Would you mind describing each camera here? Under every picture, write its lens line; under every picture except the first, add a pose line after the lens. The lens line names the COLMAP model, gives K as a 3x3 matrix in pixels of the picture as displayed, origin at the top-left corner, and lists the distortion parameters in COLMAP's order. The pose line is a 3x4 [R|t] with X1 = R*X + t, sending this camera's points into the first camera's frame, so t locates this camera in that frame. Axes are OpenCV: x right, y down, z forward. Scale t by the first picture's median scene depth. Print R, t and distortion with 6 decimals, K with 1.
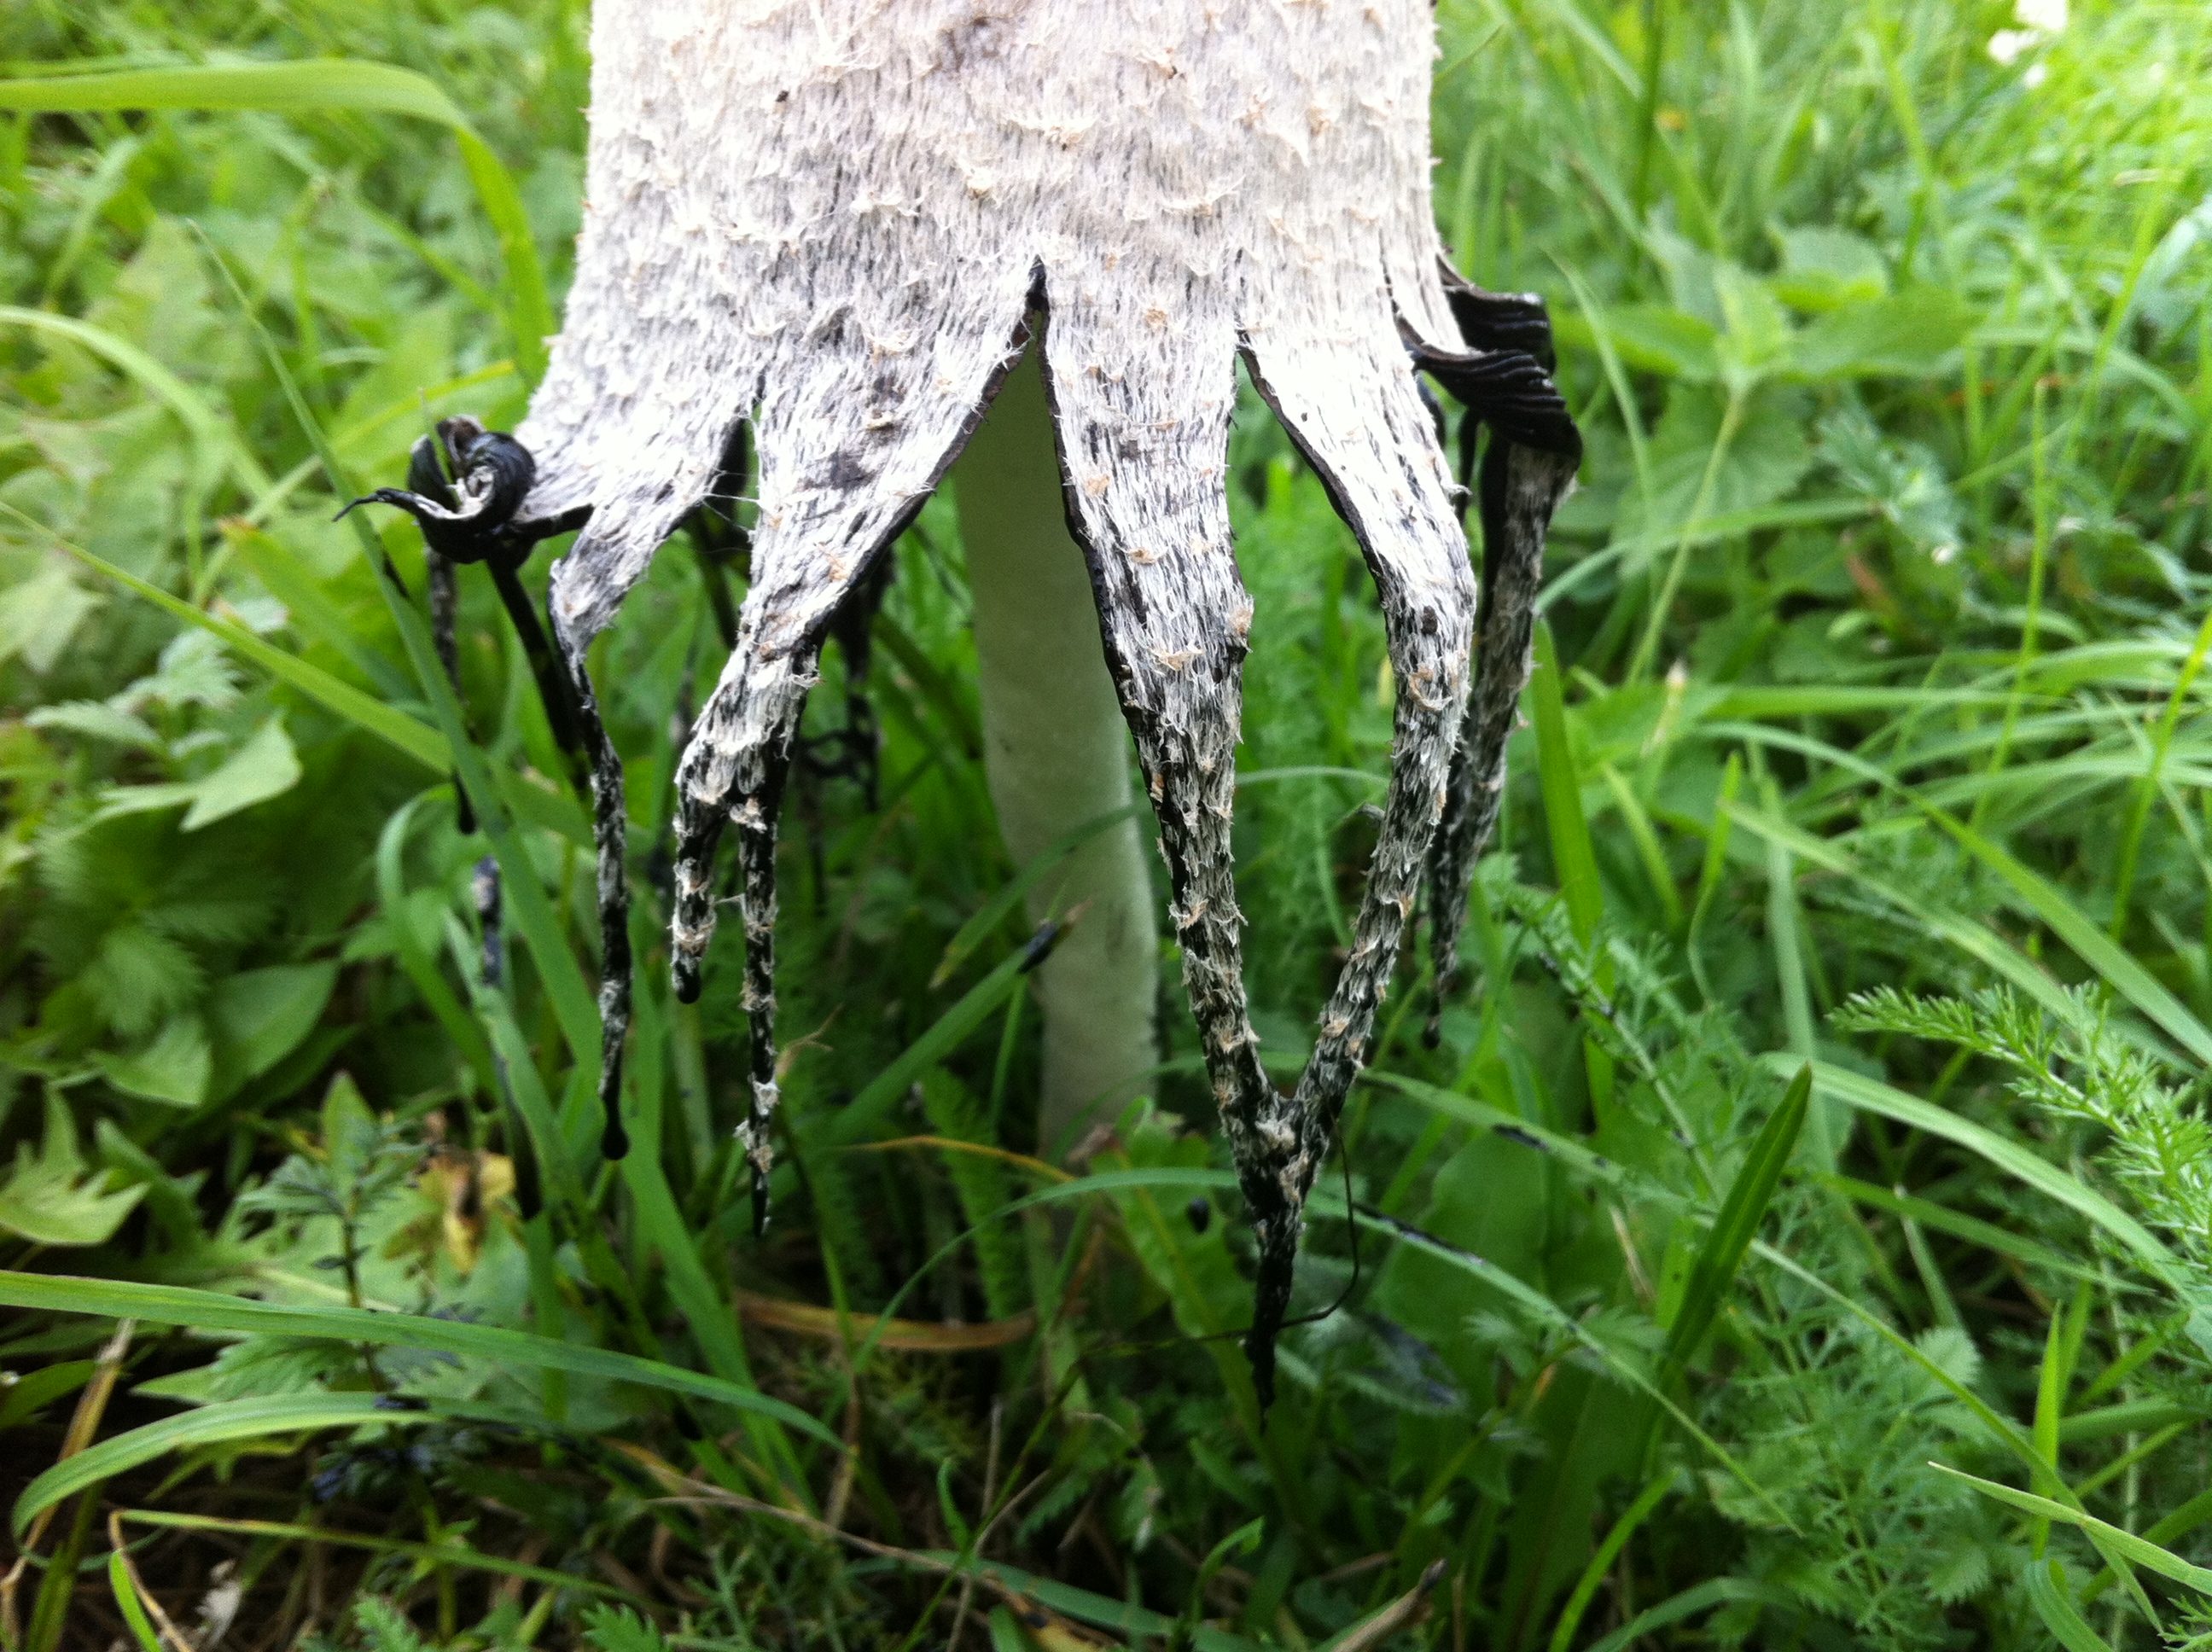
lens RADIAL K [[2232.6, 0, 1176.7], [0, 2232.6, 821.2], [0, 0, 1]] dist [0.099570, -0.430987]
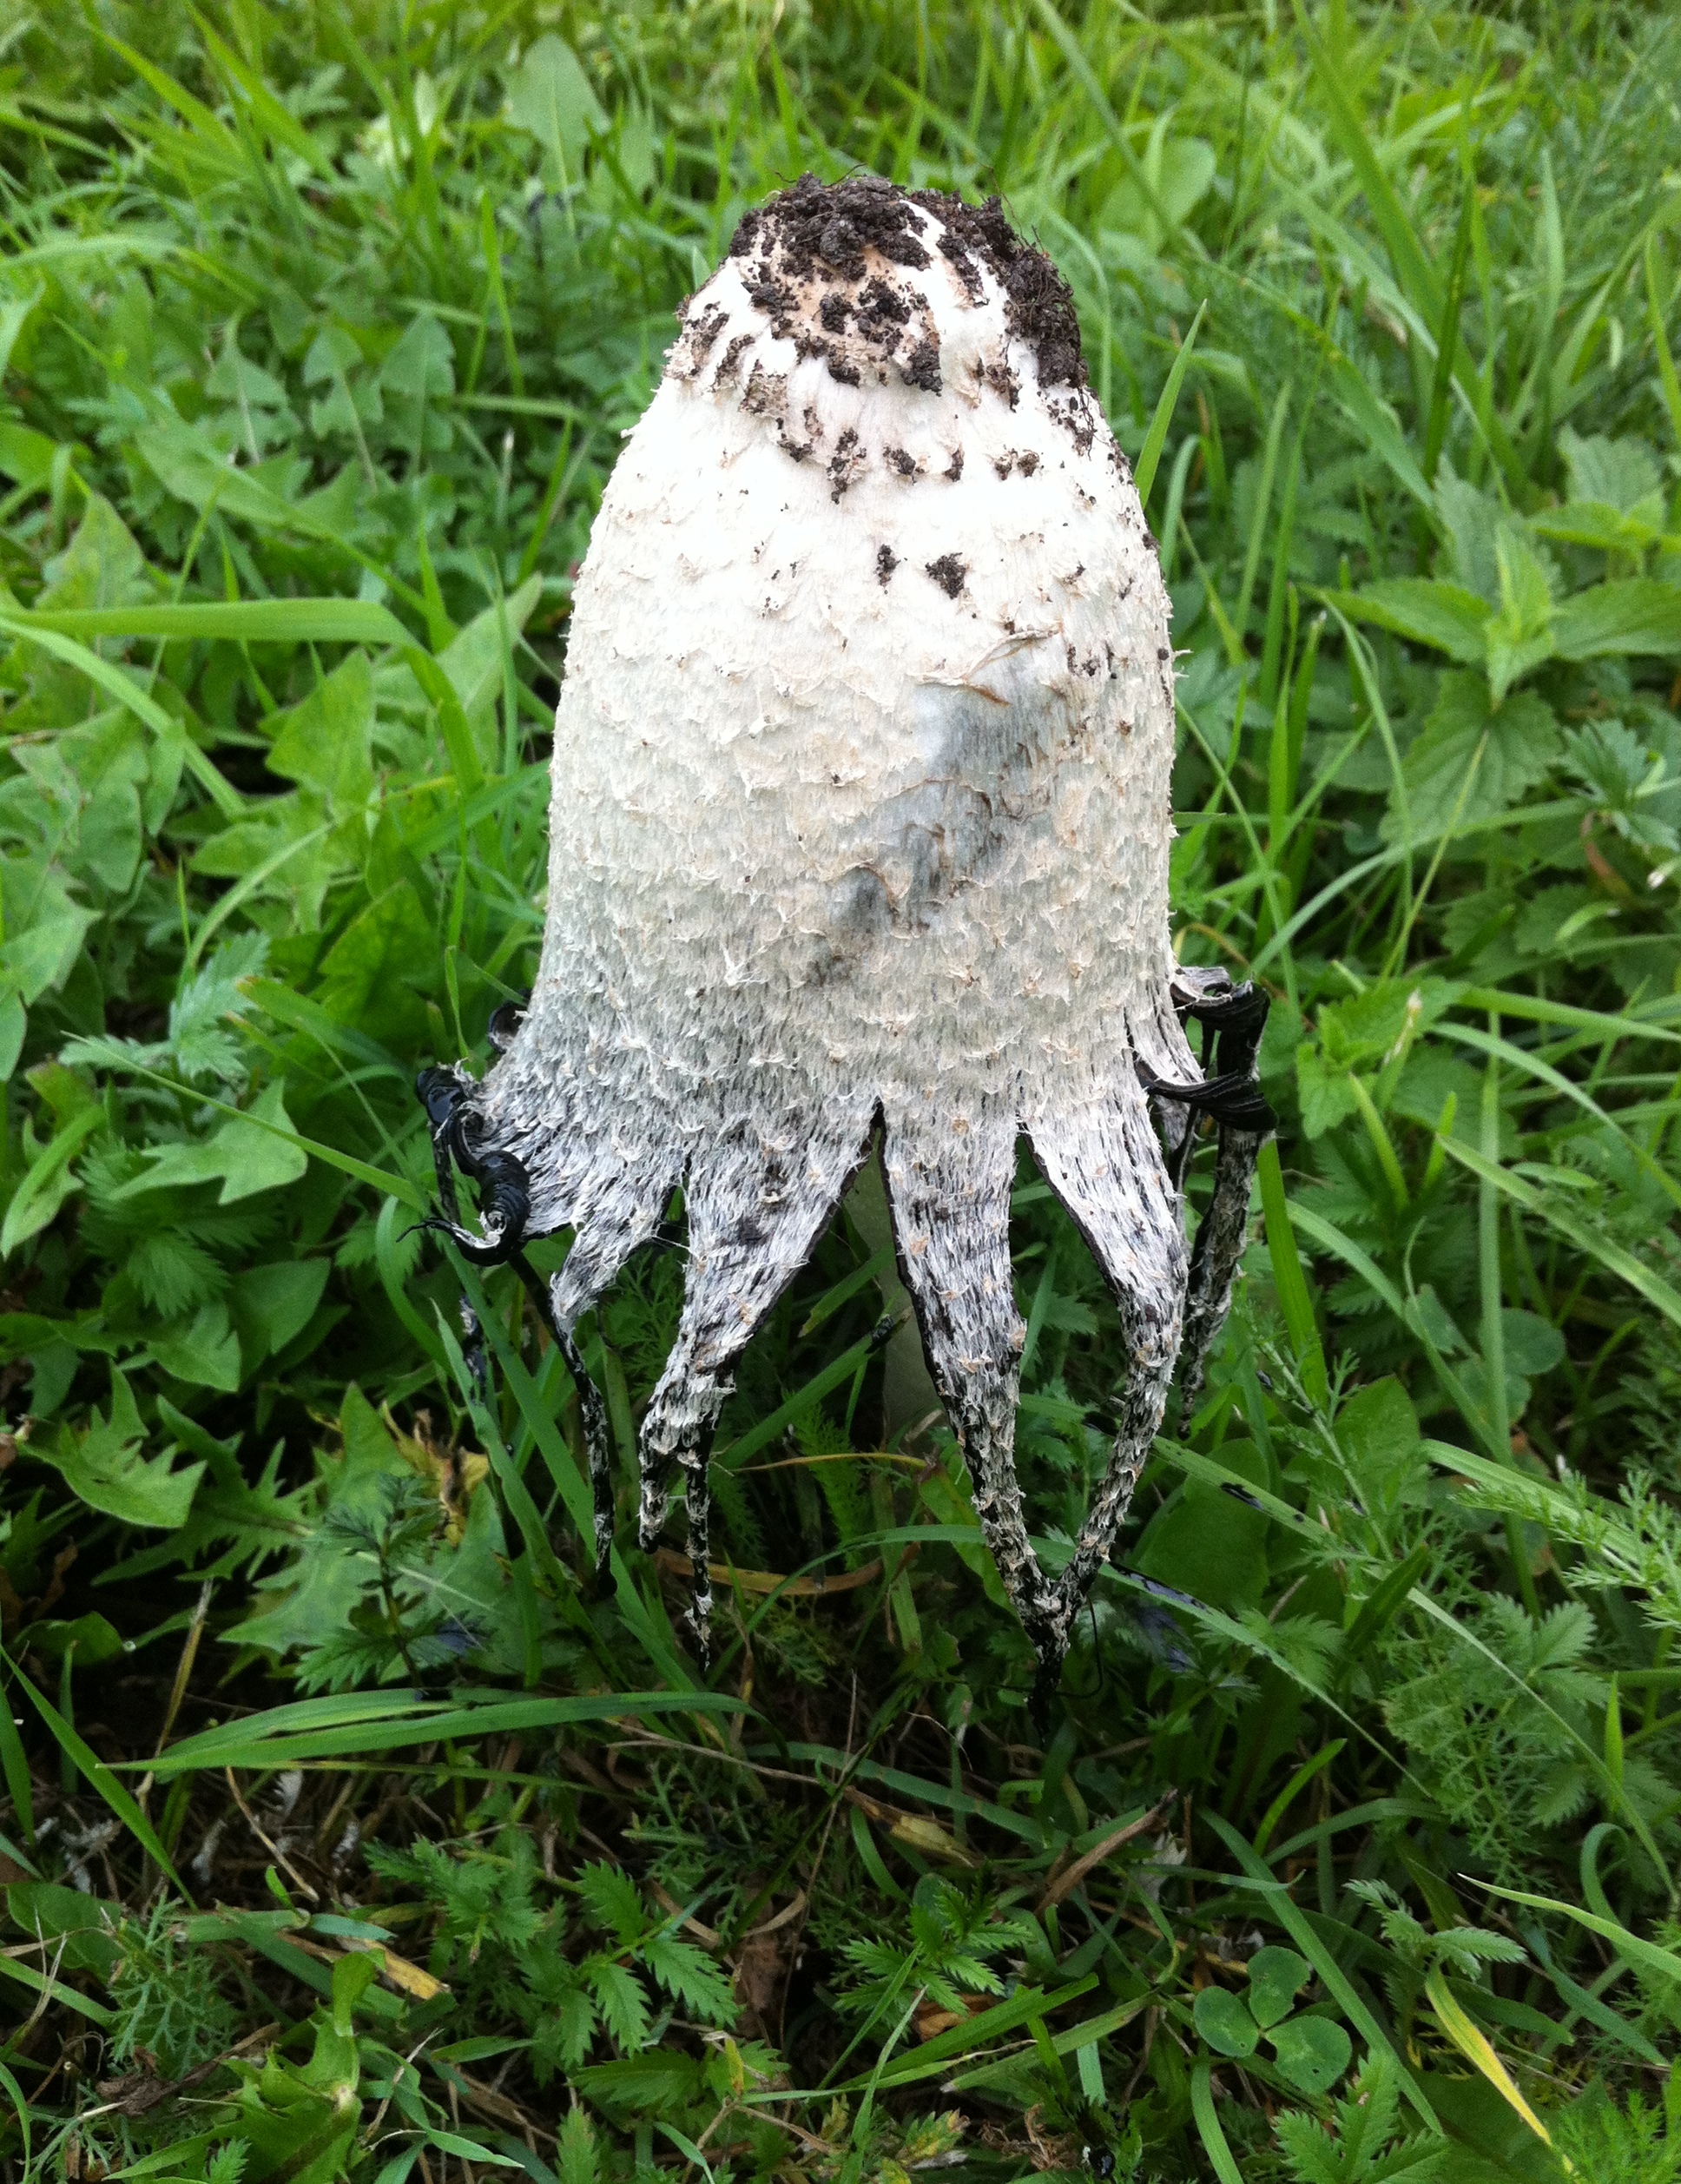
lens RADIAL K [[2222.8, 0, 897.9], [0, 2222.8, 1145.0], [0, 0, 1]] dist [0.090161, -0.341986]
pose [[0.998523, 0.003933, -0.054179, 0.027625], [0.007640, 0.977293, 0.211754, -0.507551], [0.053782, -0.211855, 0.975820, -0.390507]]
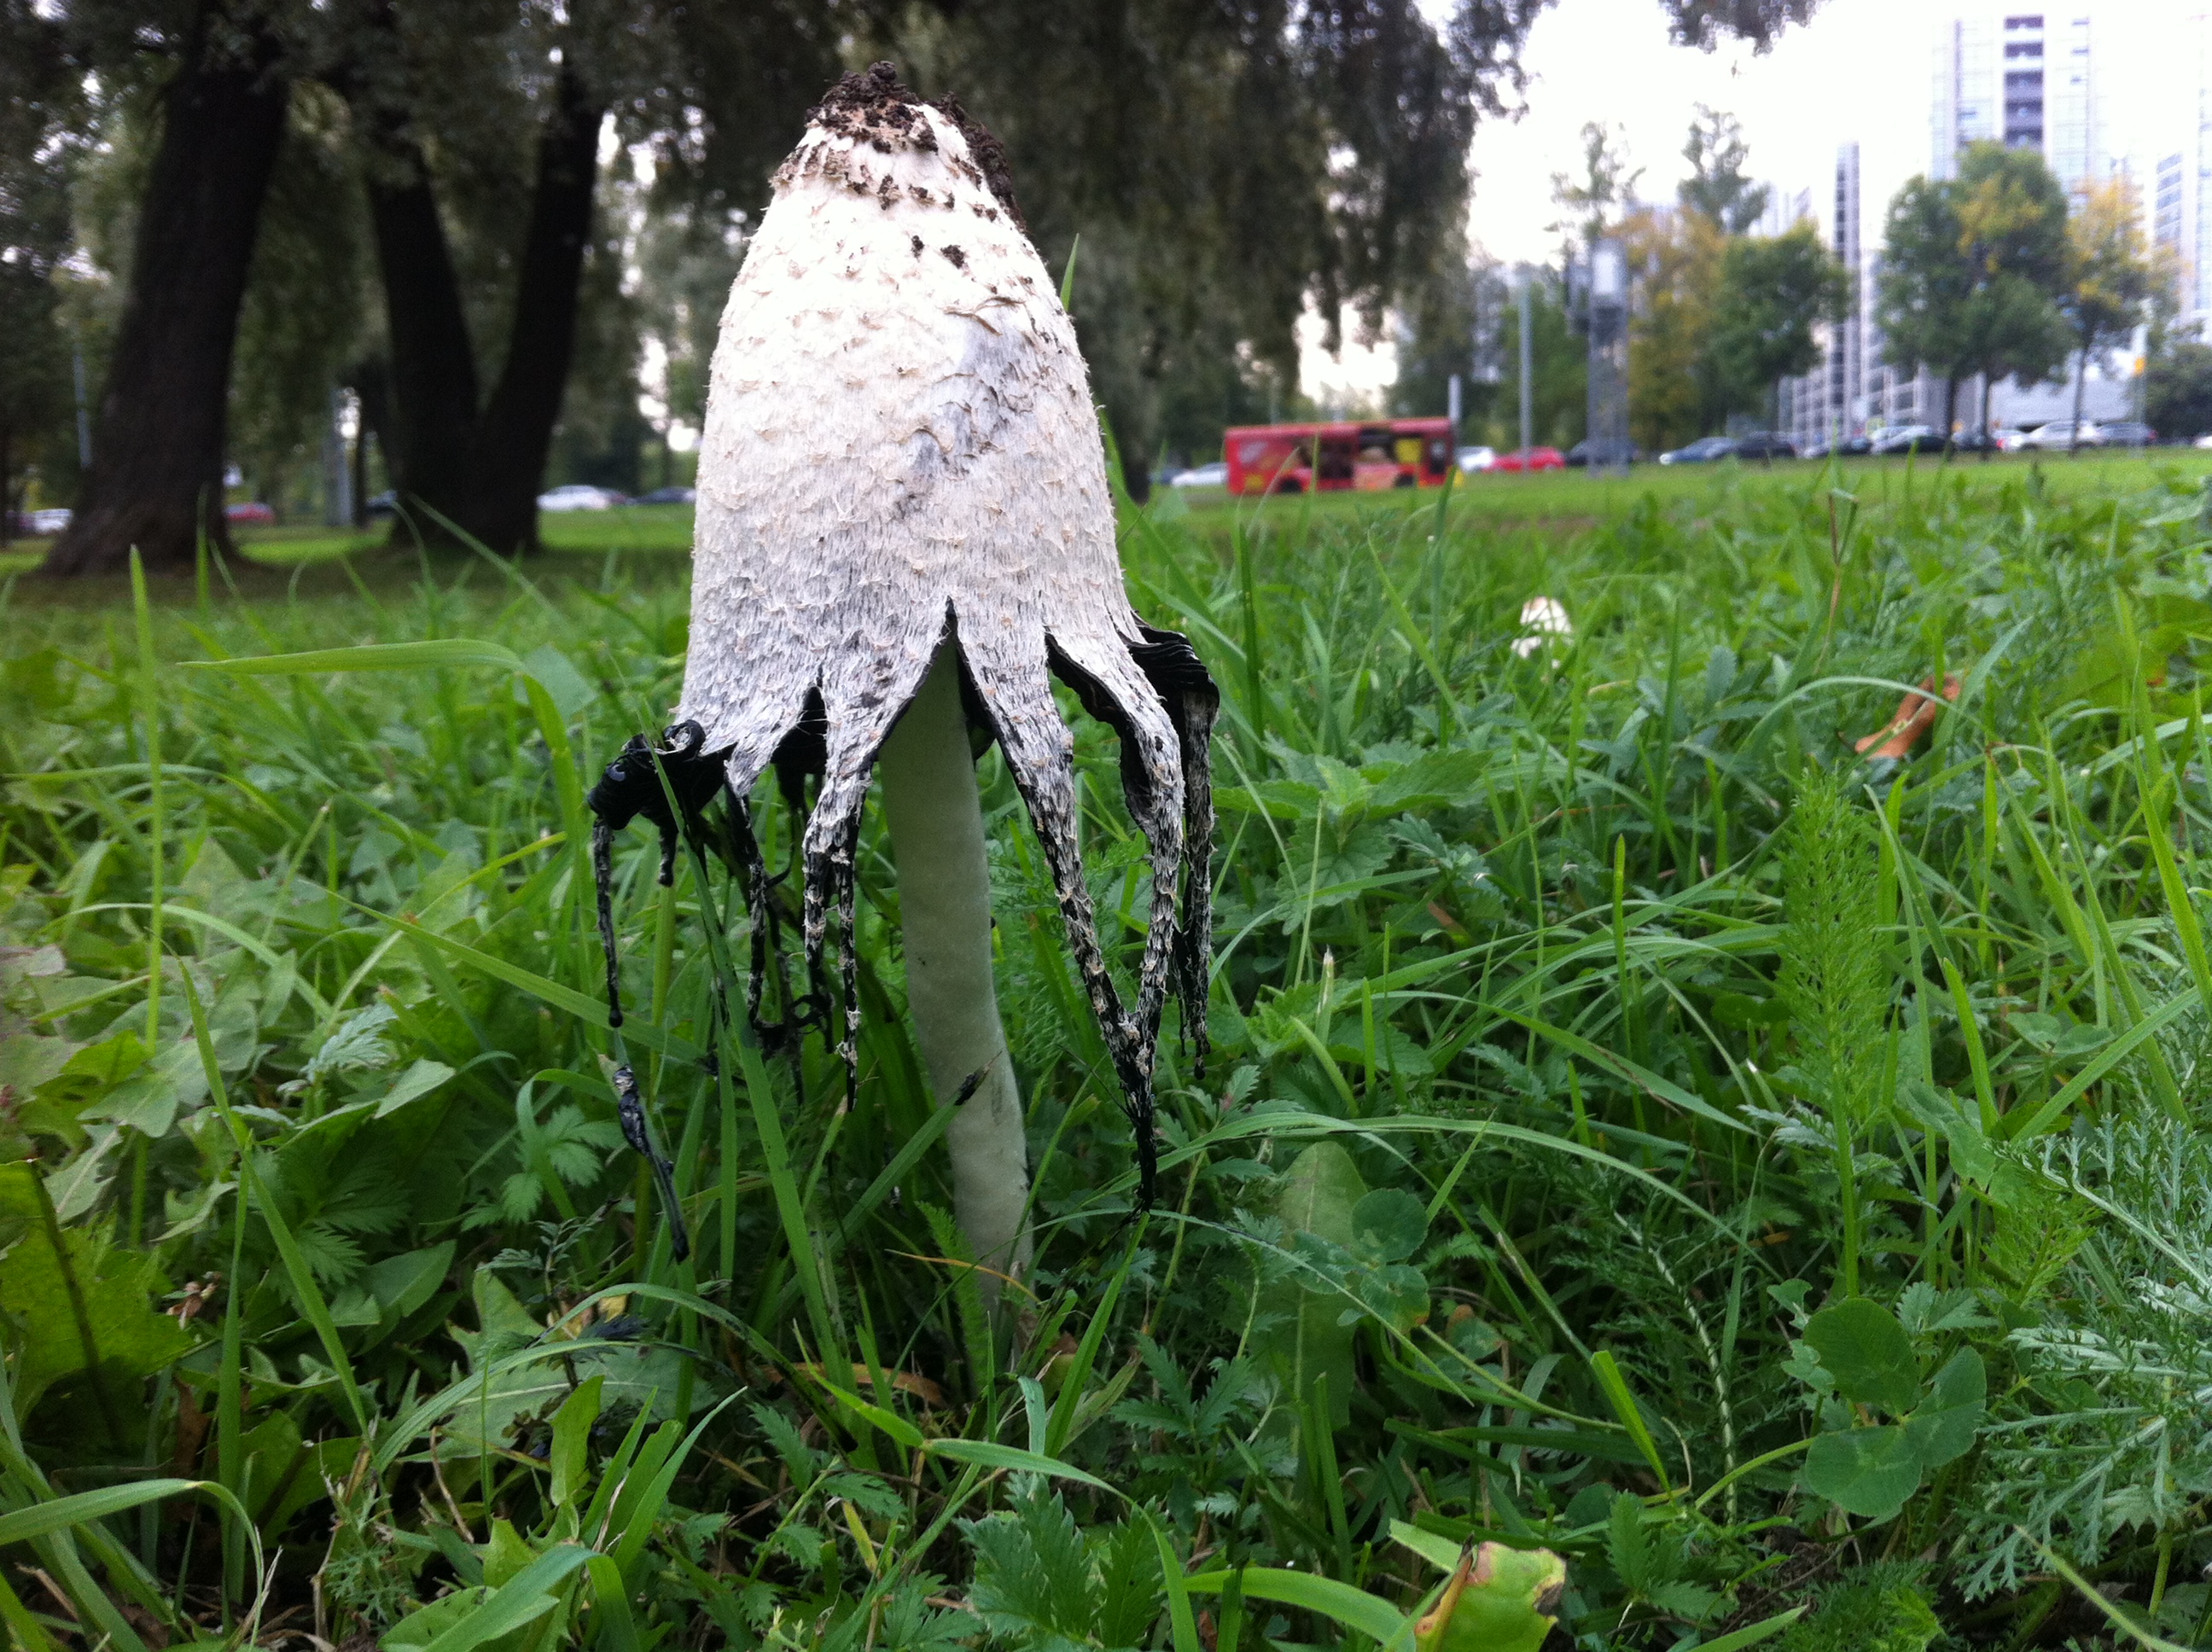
lens RADIAL K [[2121.3, 0, 1286.8], [0, 2121.3, 822.1], [0, 0, 1]] dist [0.134676, -0.427355]
pose [[0.973985, -0.122136, 0.190881, -0.158145], [0.177124, 0.935713, -0.305070, 0.617674], [-0.141350, 0.330943, 0.933004, -0.865452]]
